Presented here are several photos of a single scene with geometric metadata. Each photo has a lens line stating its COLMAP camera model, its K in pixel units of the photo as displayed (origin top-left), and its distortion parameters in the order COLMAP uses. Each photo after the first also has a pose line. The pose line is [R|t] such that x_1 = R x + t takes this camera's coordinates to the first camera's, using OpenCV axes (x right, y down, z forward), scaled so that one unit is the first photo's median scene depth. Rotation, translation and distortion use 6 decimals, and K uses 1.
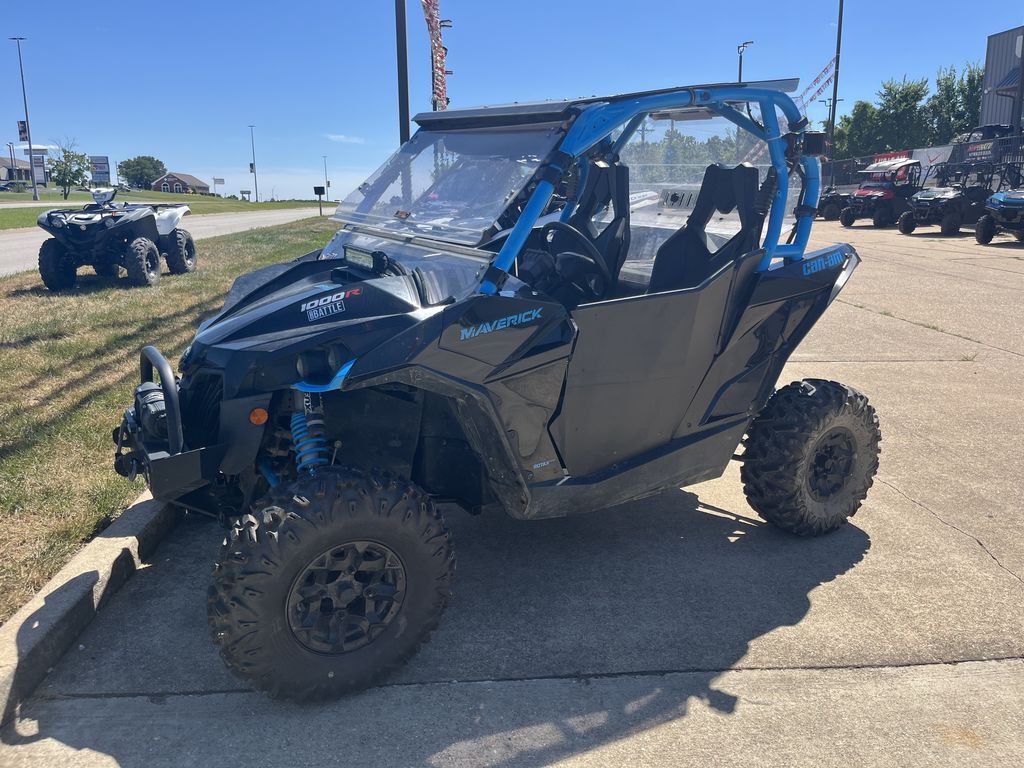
lens RADIAL K [[793.7, 0, 536.2], [0, 793.7, 371.8], [0, 0, 1]] dist [0.078509, -0.133690]
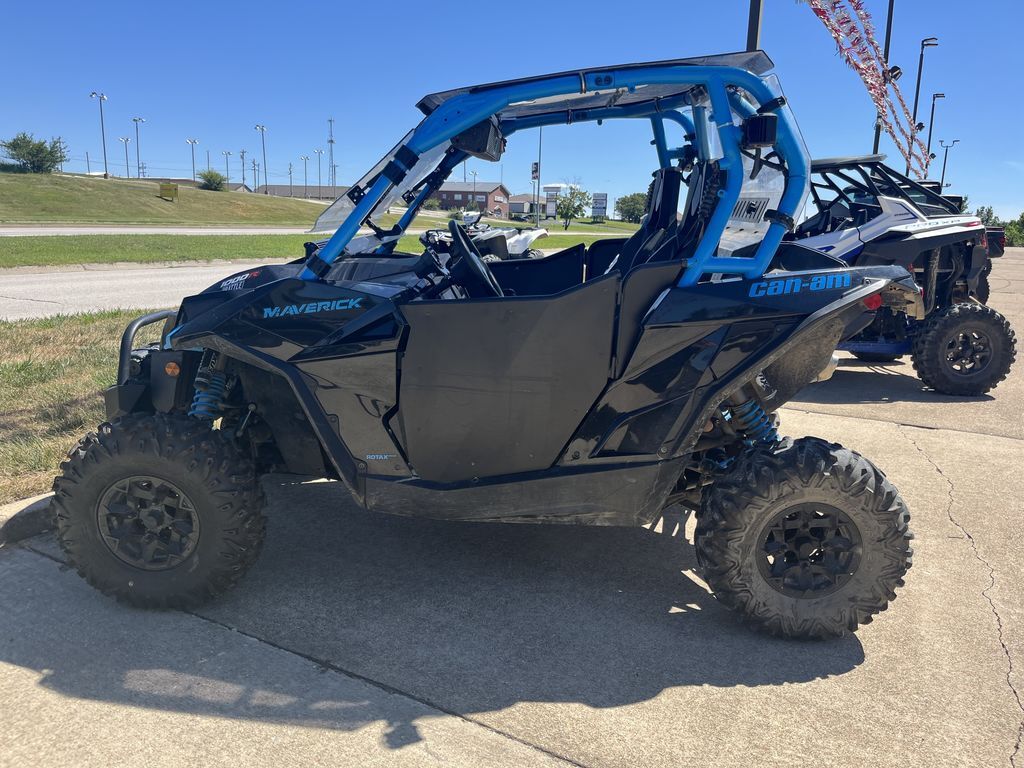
lens RADIAL K [[795.8, 0, 512.0], [0, 795.8, 384.0], [0, 0, 1]] dist [0.080919, -0.128394]
pose [[0.816290, 0.130250, -0.562766, 0.662746], [-0.146852, 0.989031, 0.015898, -0.014671], [0.558664, 0.069666, 0.826463, 0.239049]]
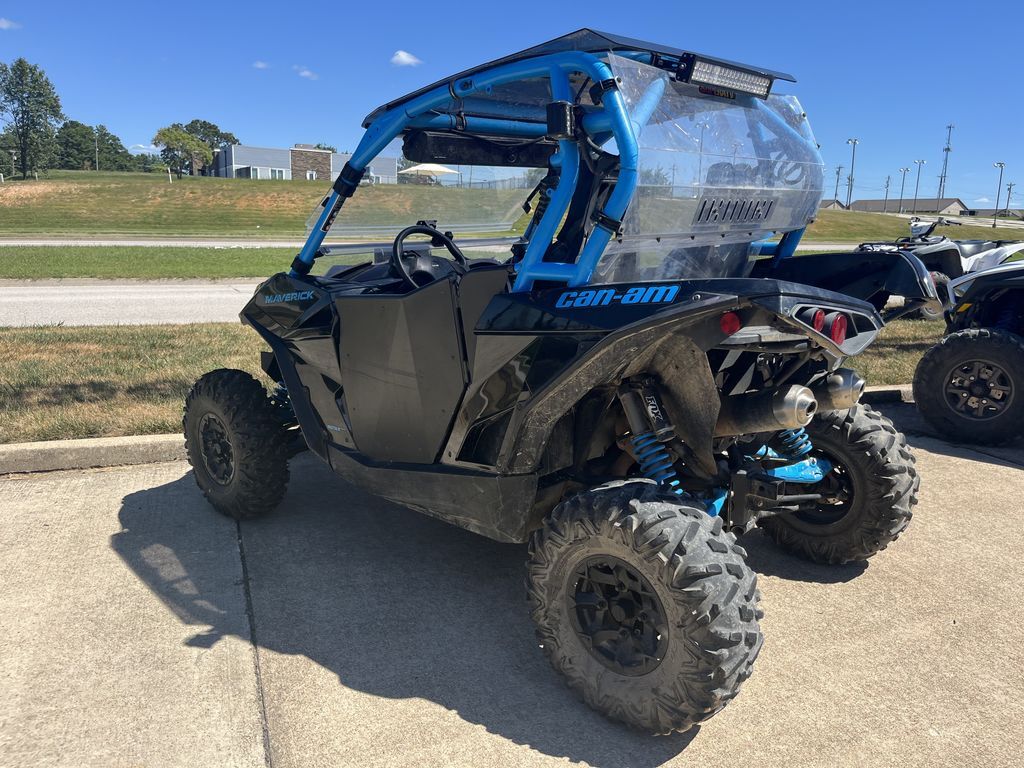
lens RADIAL K [[795.8, 0, 512.0], [0, 795.8, 384.0], [0, 0, 1]] dist [0.080919, -0.128394]
pose [[0.233428, 0.188609, -0.953907, 1.118112], [-0.229144, 0.964050, 0.134541, -0.155598], [0.944989, 0.187177, 0.268255, 0.865748]]
